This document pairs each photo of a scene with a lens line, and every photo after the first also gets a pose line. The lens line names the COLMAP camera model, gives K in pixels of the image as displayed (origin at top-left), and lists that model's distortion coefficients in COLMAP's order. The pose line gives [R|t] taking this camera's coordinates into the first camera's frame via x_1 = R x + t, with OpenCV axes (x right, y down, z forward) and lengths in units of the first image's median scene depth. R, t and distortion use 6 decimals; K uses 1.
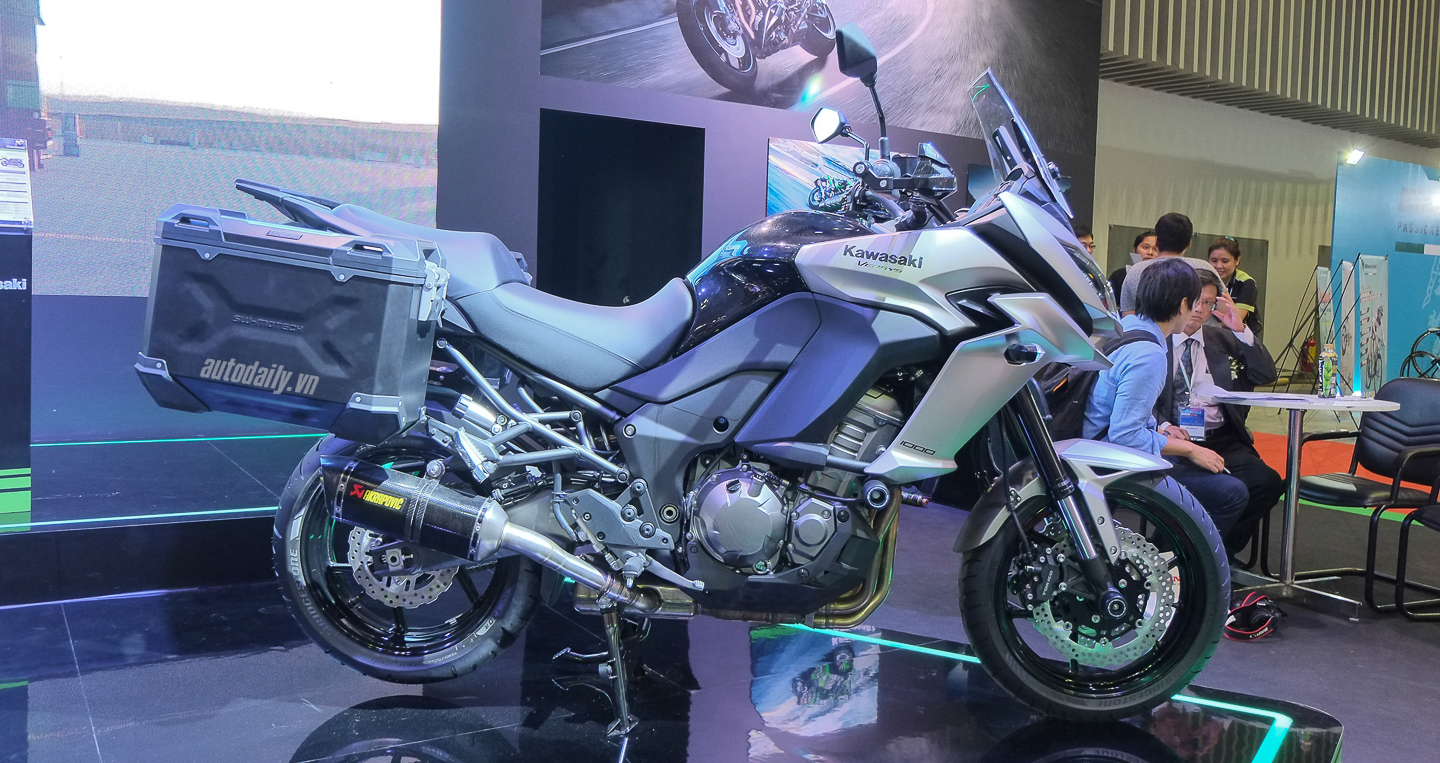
lens RADIAL K [[1171.4, 0, 729.4], [0, 1171.4, 348.6], [0, 0, 1]] dist [-0.006525, -0.000472]
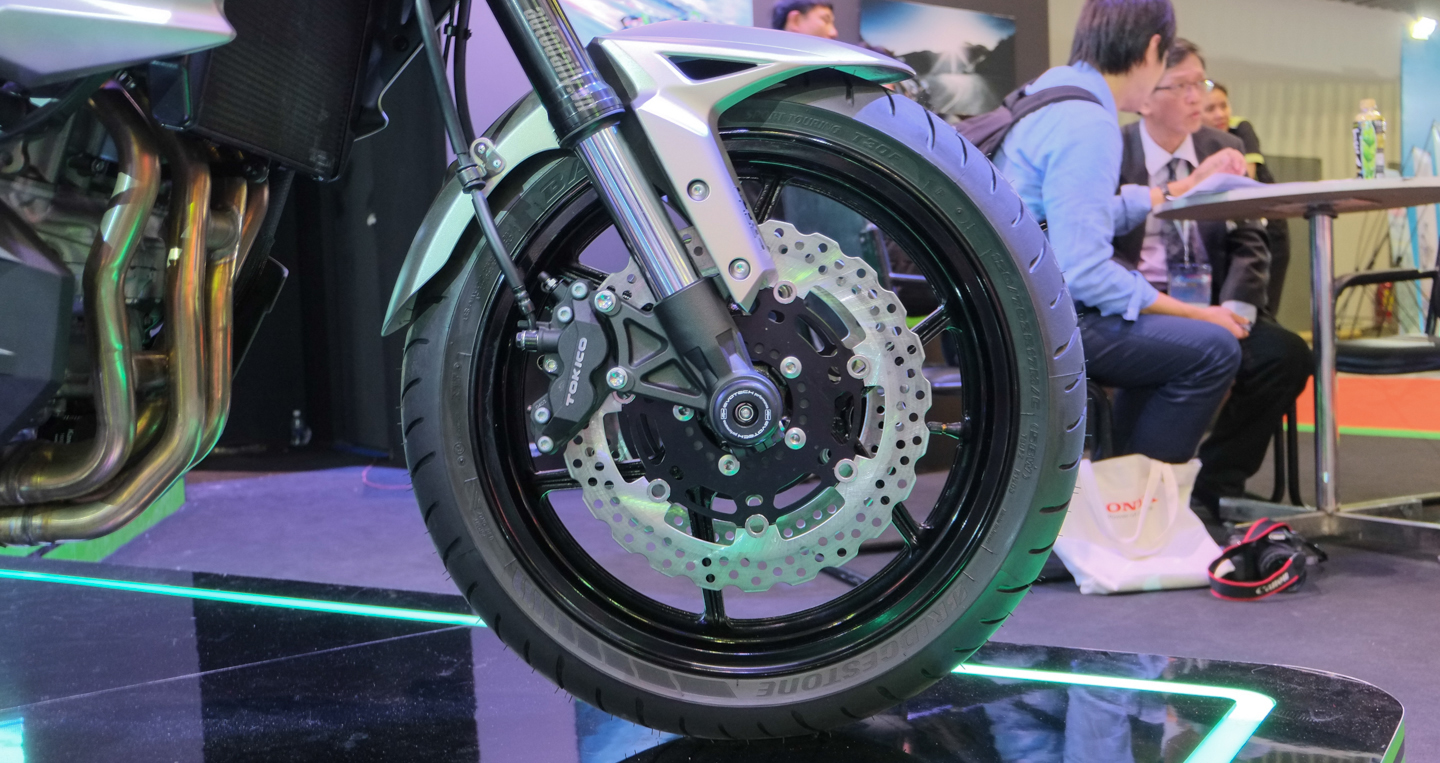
lens RADIAL K [[1358.9, 0, 720.0], [0, 1358.9, 381.5], [0, 0, 1]] dist [-0.001692, -0.000809]
pose [[0.997215, -0.074500, -0.003366, 0.325839], [0.074476, 0.997200, -0.006758, 0.214082], [0.003860, 0.006489, 0.999971, 0.575997]]
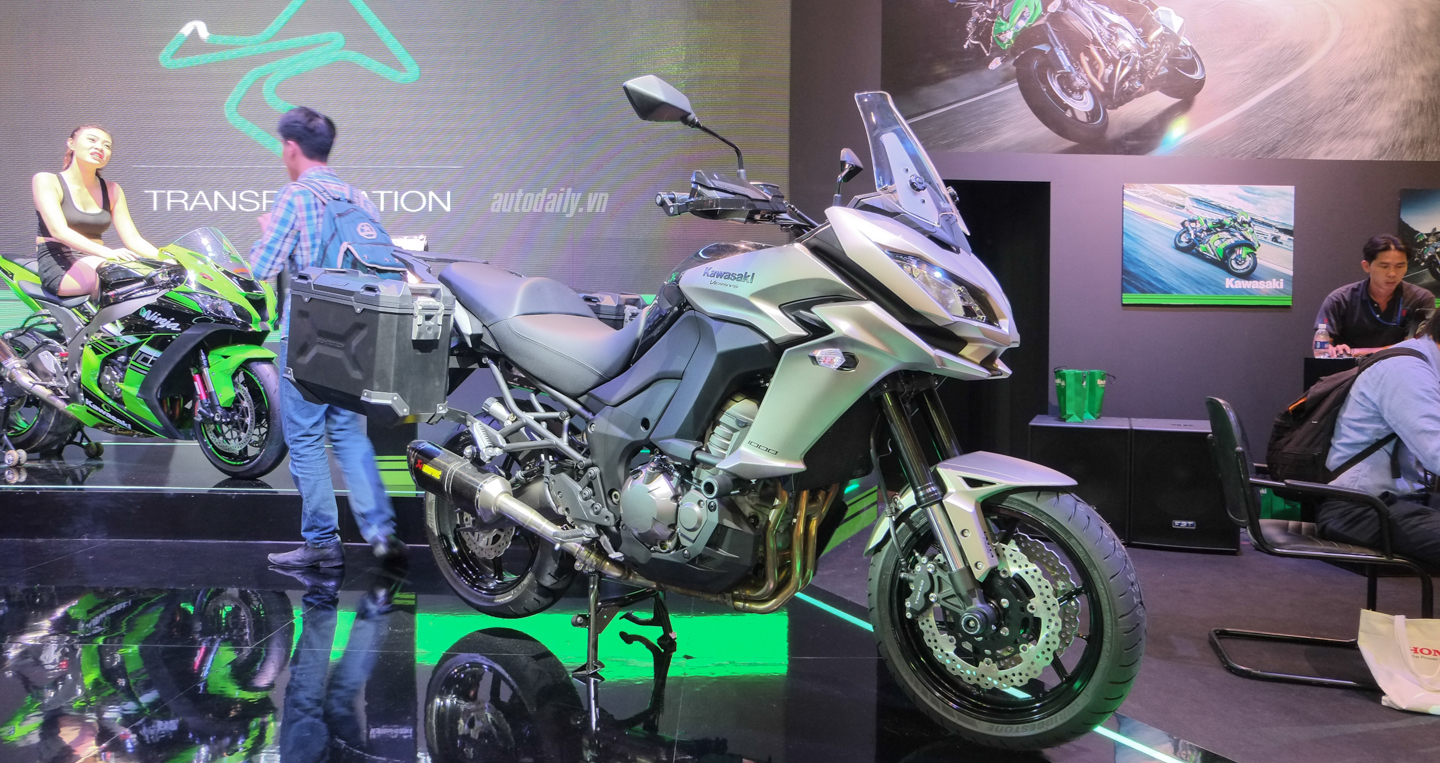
lens RADIAL K [[1025.4, 0, 716.9], [0, 1025.4, 359.2], [0, 0, 1]] dist [-0.003756, 0.001284]
pose [[0.830416, -0.012195, -0.557010, 0.632304], [-0.013365, 0.999037, -0.041798, 0.040809], [0.556983, 0.042154, 0.829453, 0.169880]]
